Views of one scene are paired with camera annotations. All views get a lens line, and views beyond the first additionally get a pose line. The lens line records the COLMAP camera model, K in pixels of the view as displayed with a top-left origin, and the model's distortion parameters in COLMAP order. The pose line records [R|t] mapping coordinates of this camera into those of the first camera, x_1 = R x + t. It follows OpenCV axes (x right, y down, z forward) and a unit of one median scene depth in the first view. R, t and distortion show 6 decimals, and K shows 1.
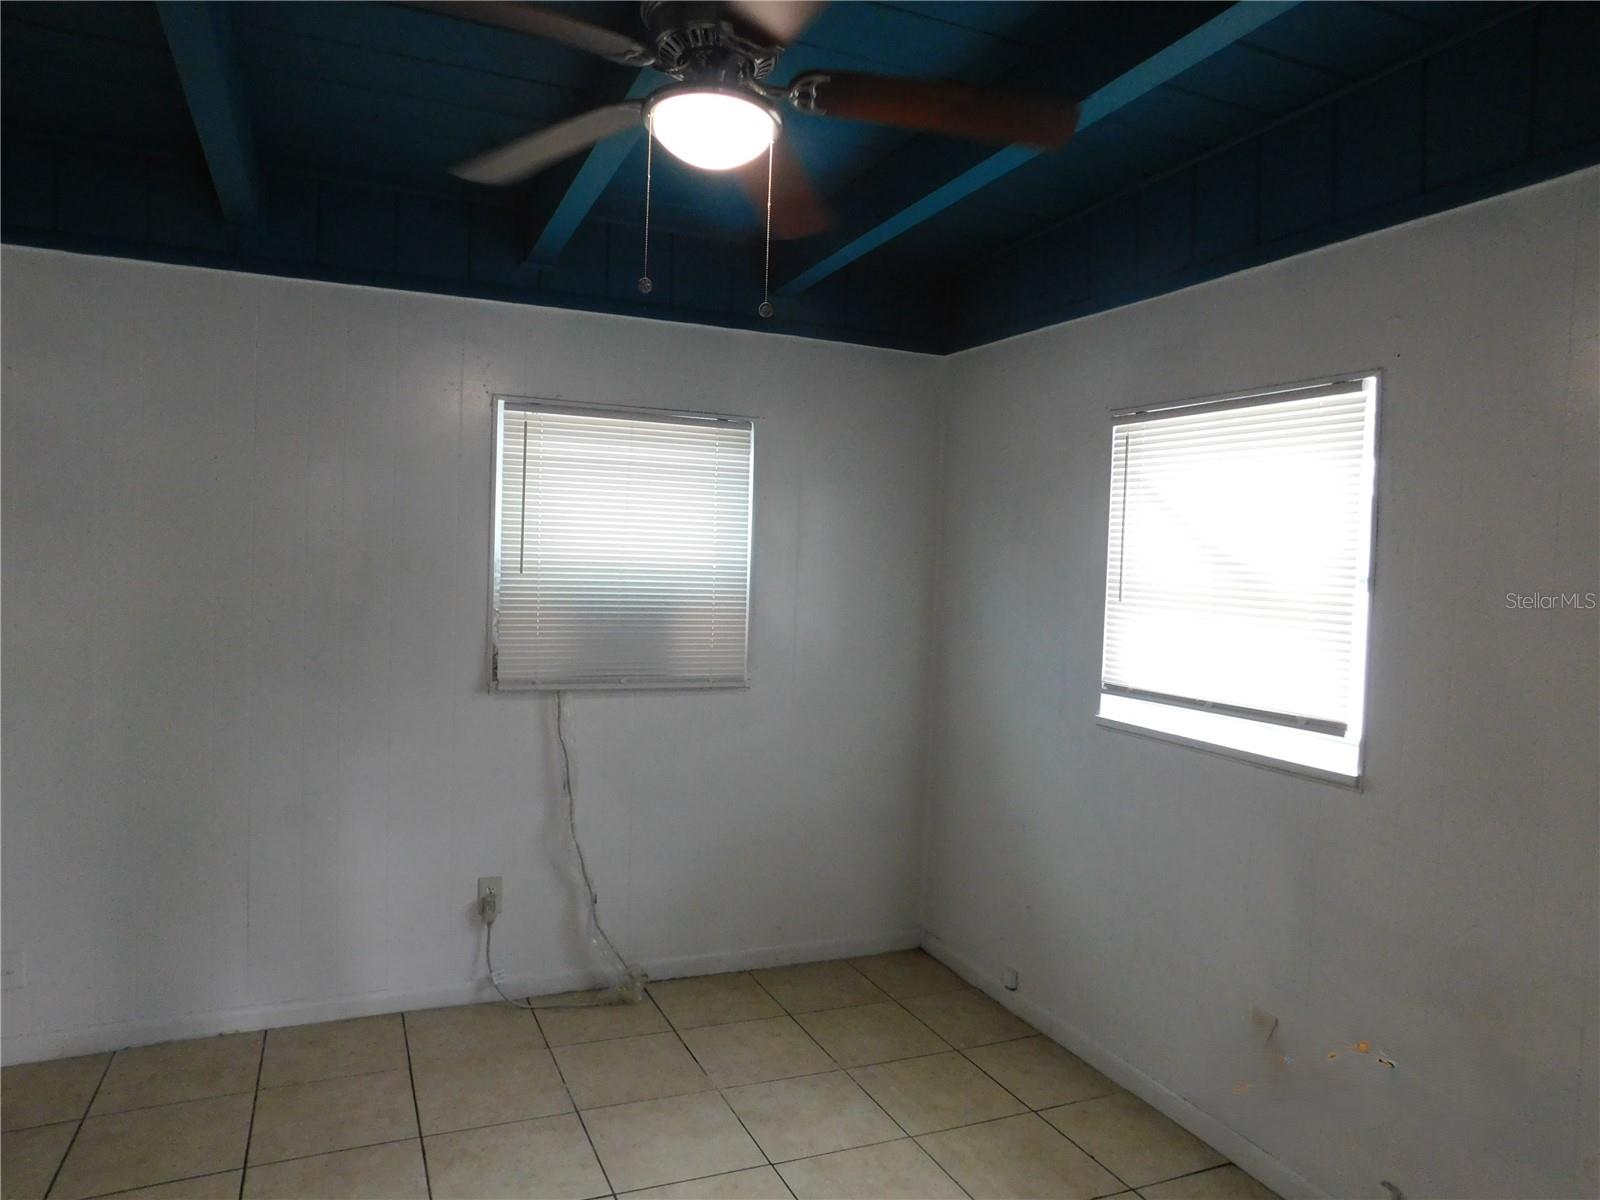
lens RADIAL K [[1052.6, 0, 800.3], [0, 1052.6, 590.5], [0, 0, 1]] dist [-0.053330, 0.042240]
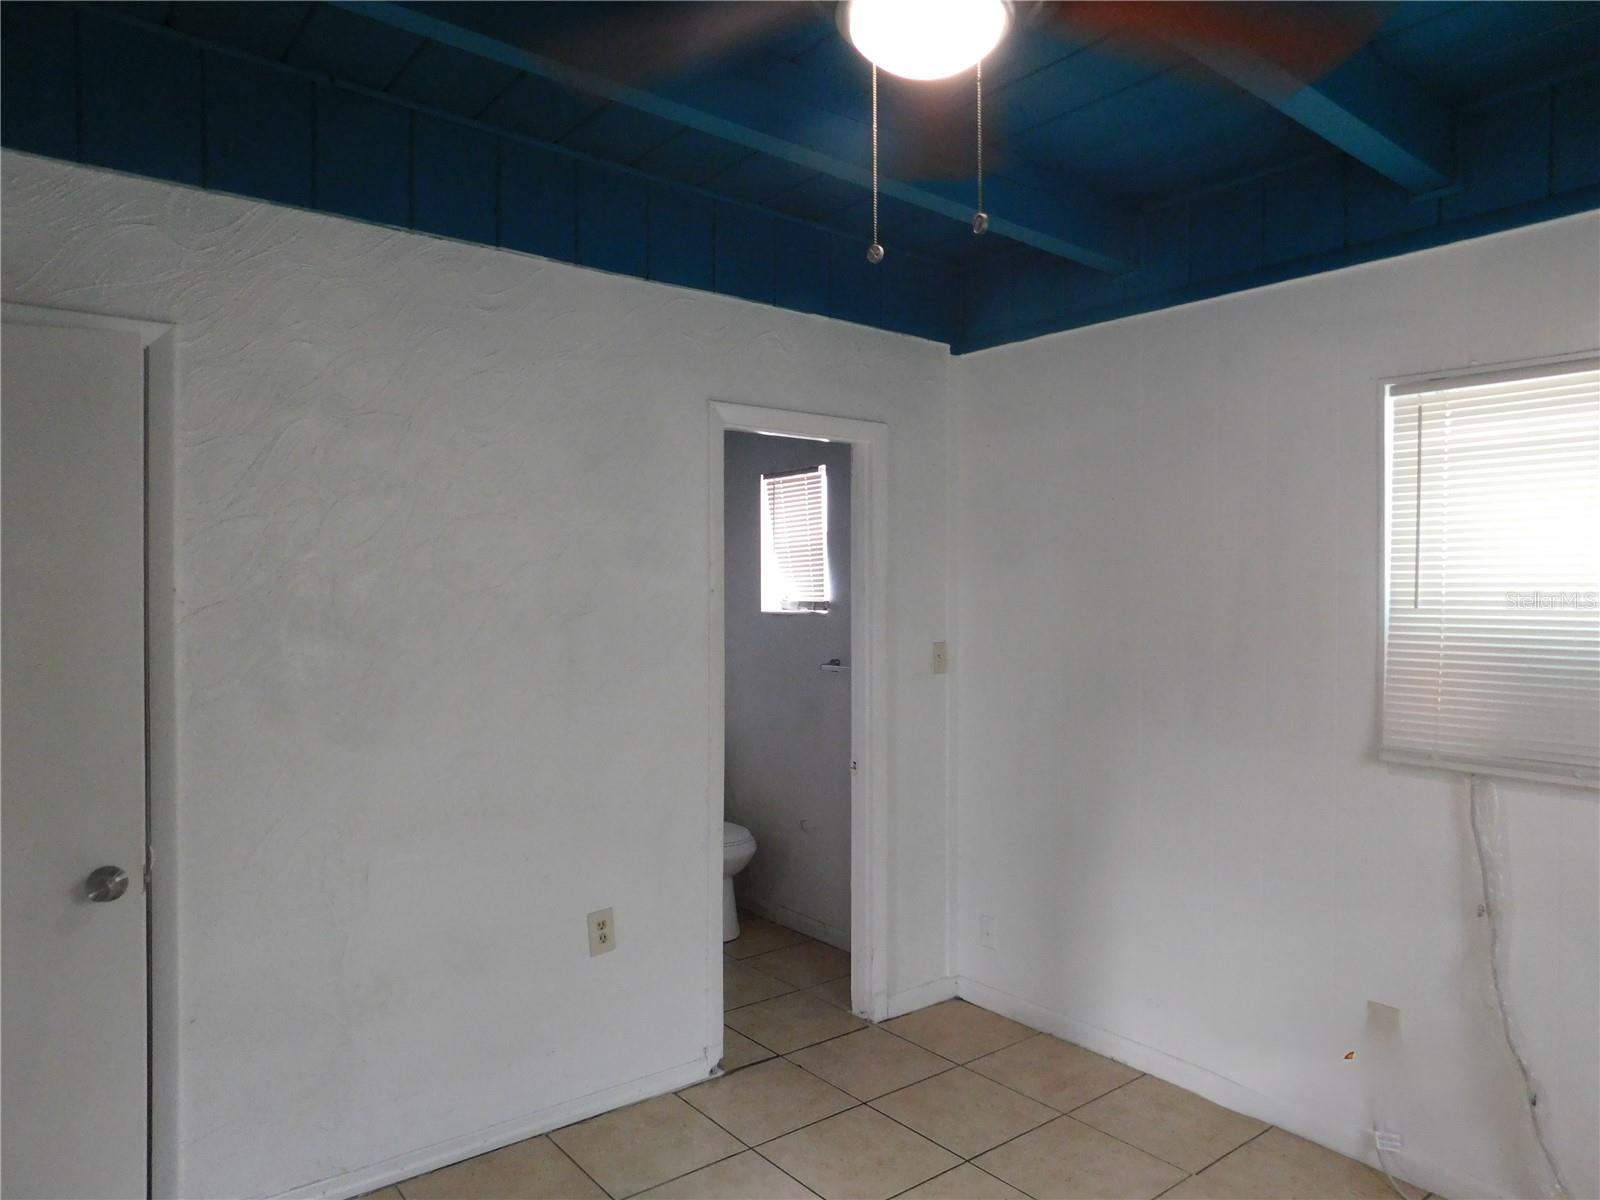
lens RADIAL K [[1052.6, 0, 800.3], [0, 1052.6, 590.5], [0, 0, 1]] dist [-0.053330, 0.042240]
pose [[0.254023, -0.029723, -0.966741, 0.340418], [-0.028879, 0.998849, -0.038299, 0.011986], [0.966767, 0.037648, 0.252872, 0.386079]]
